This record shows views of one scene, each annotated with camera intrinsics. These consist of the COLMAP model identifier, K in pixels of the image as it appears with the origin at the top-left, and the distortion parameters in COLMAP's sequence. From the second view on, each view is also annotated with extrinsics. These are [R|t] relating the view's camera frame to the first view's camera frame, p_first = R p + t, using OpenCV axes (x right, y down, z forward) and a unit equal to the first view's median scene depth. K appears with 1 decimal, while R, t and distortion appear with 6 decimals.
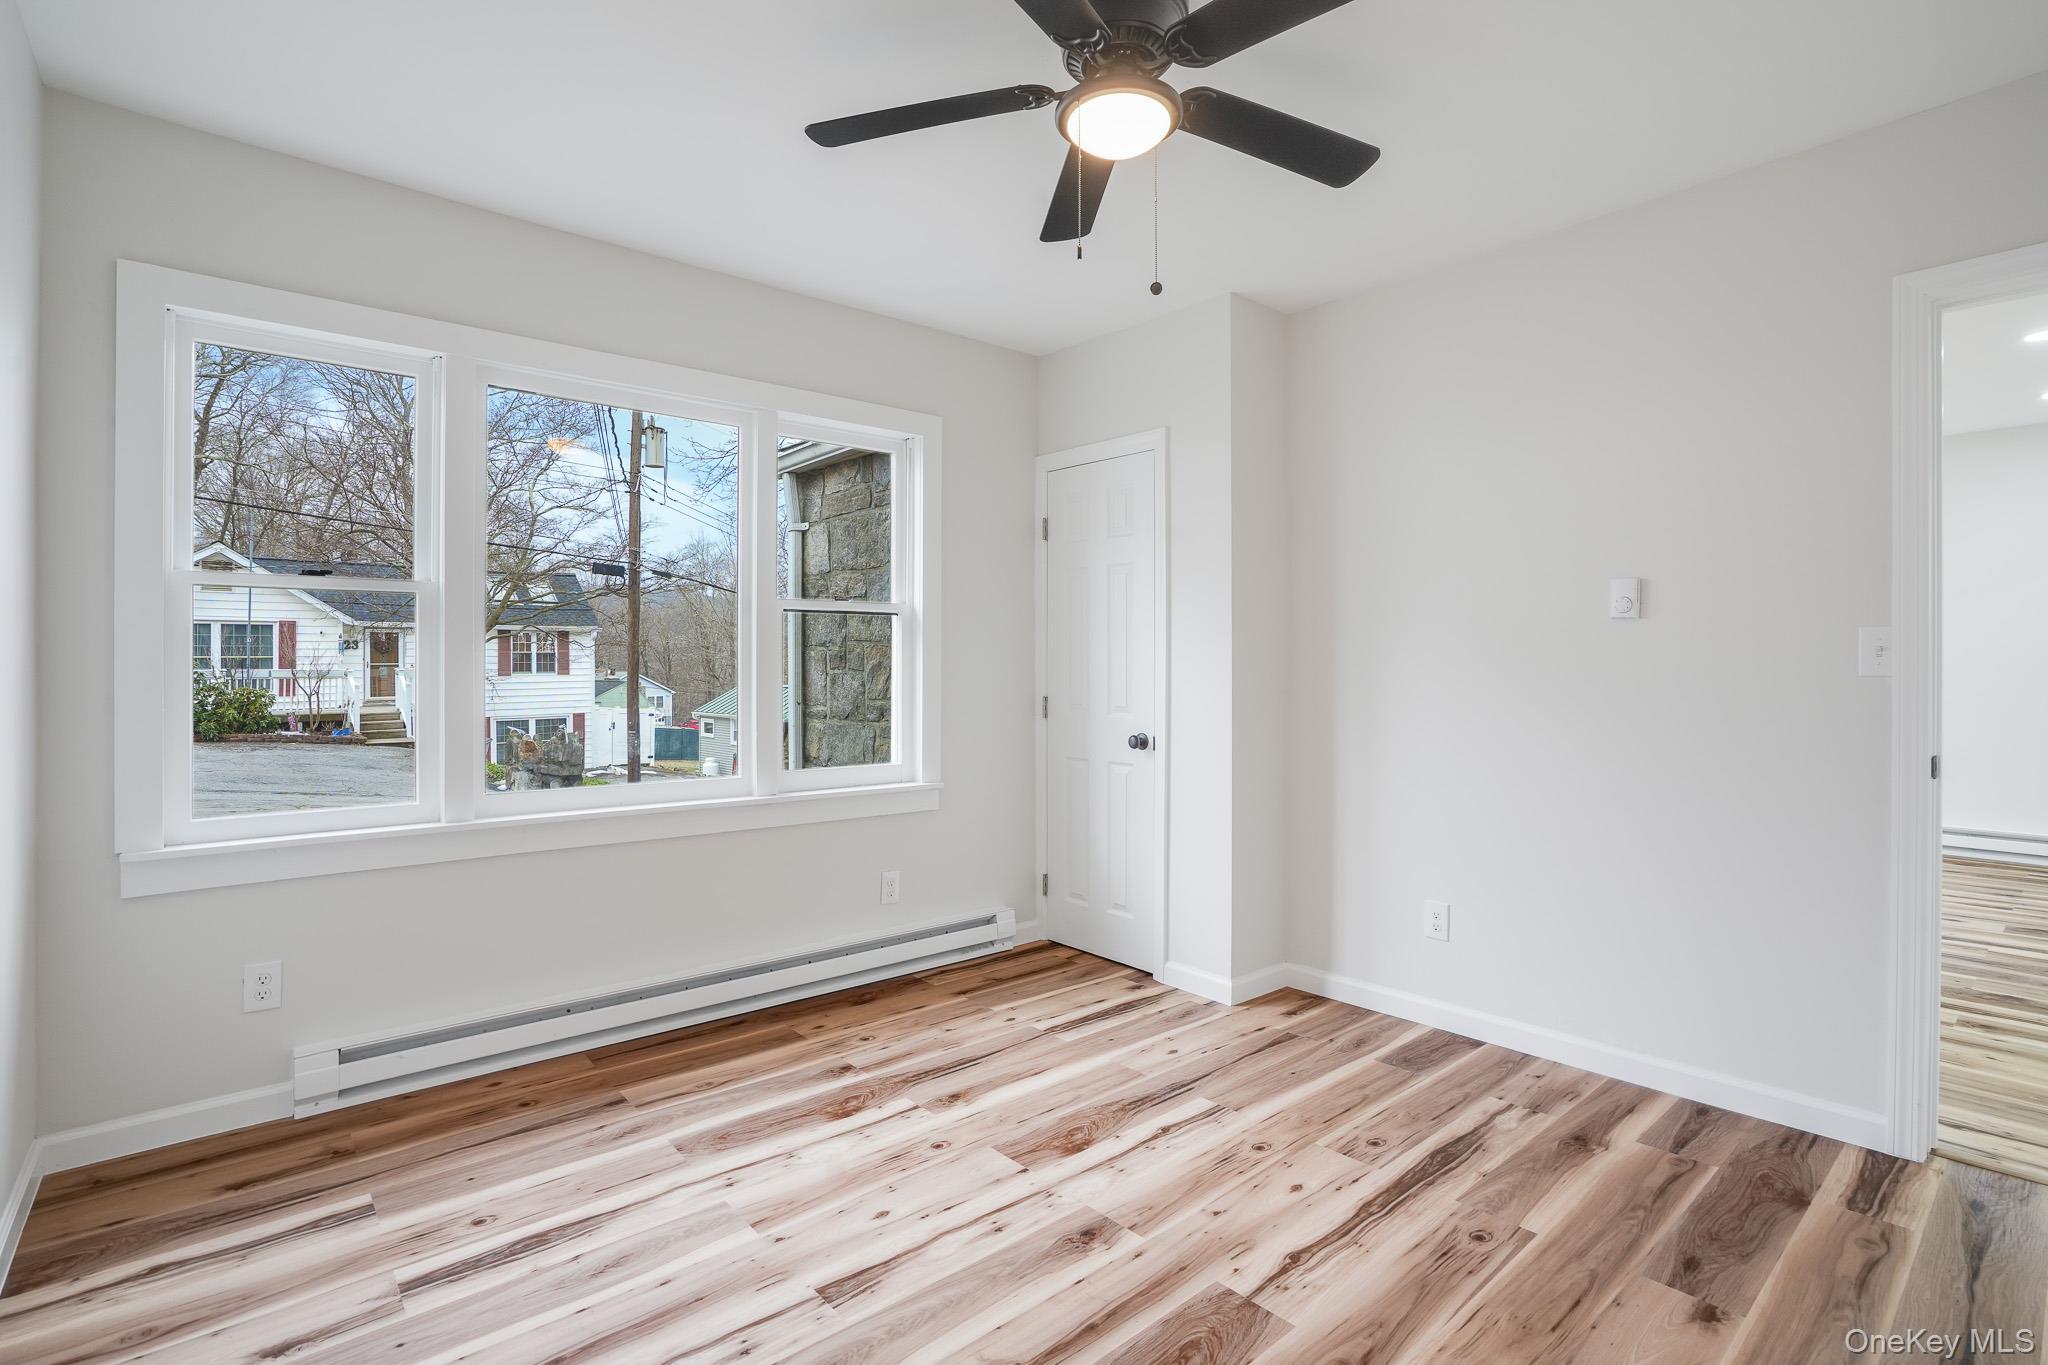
lens RADIAL K [[960.5, 0, 1016.9], [0, 960.5, 669.3], [0, 0, 1]] dist [-0.053731, 0.019616]
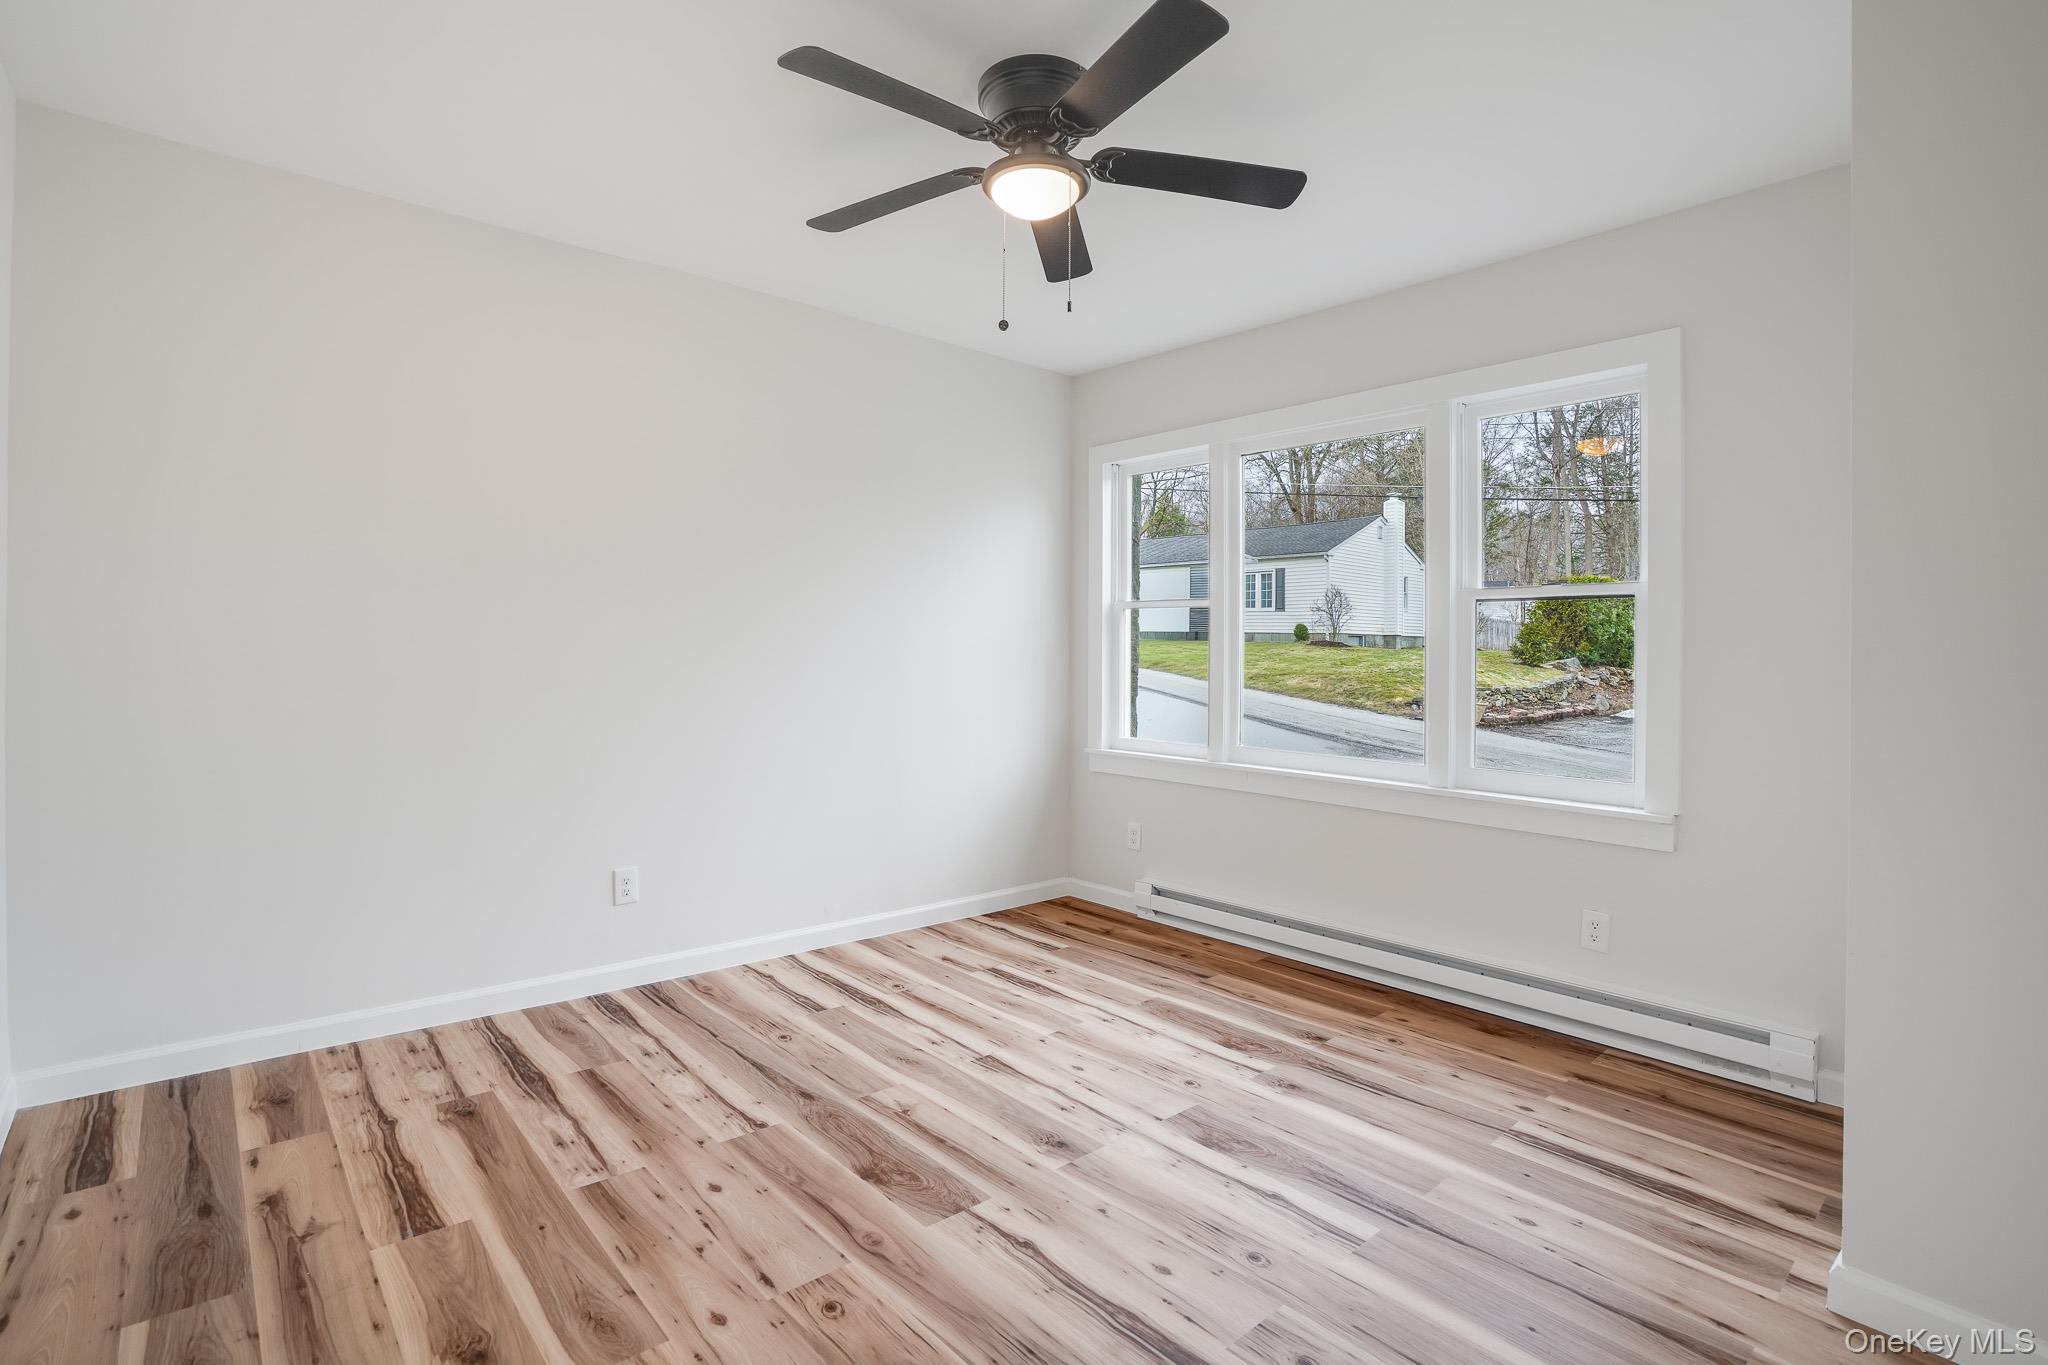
lens RADIAL K [[960.5, 0, 1018.8], [0, 960.5, 672.7], [0, 0, 1]] dist [-0.053731, 0.019616]
pose [[0.022102, 0.021810, -0.999518, 0.921470], [-0.013276, 0.999680, 0.021520, -0.004085], [0.999668, 0.012794, 0.022384, 0.687843]]
